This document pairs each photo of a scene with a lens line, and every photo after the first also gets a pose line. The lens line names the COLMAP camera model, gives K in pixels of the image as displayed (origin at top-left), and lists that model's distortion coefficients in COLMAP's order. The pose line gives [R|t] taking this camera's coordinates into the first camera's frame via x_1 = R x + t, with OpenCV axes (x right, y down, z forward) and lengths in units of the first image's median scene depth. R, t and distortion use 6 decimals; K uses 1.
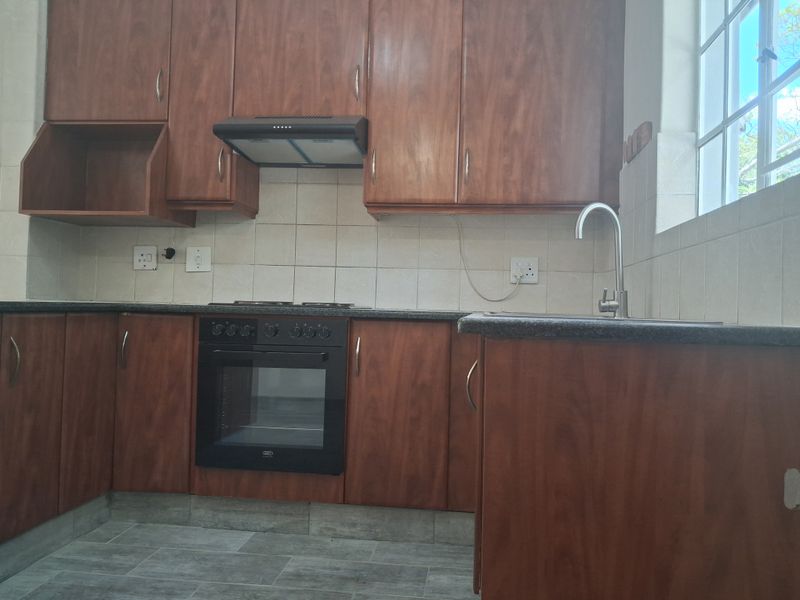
lens RADIAL K [[631.4, 0, 411.7], [0, 631.4, 291.4], [0, 0, 1]] dist [0.023507, -0.040040]
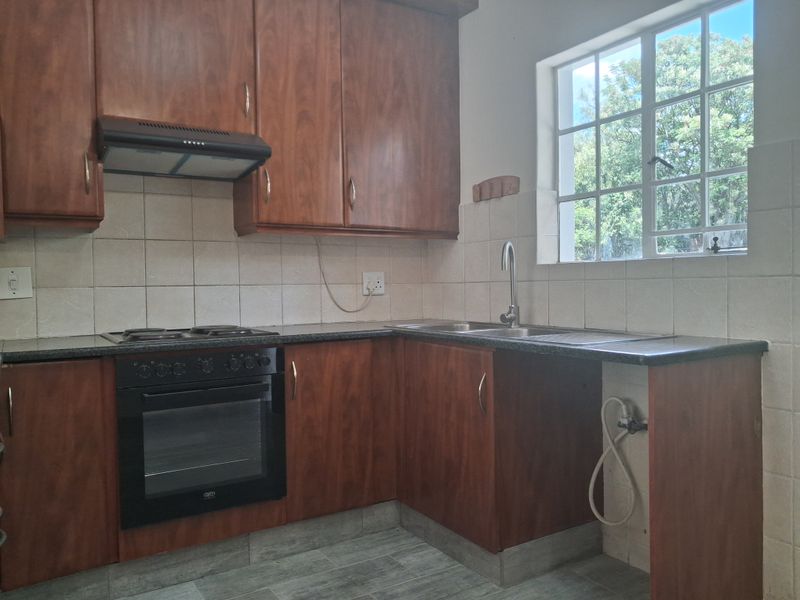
lens RADIAL K [[631.4, 0, 417.9], [0, 631.4, 300.4], [0, 0, 1]] dist [0.023507, -0.040040]
pose [[0.776958, -0.056227, 0.627036, -0.520172], [0.021884, 0.997814, 0.062358, -0.079068], [-0.629171, -0.034727, 0.776490, 0.075555]]
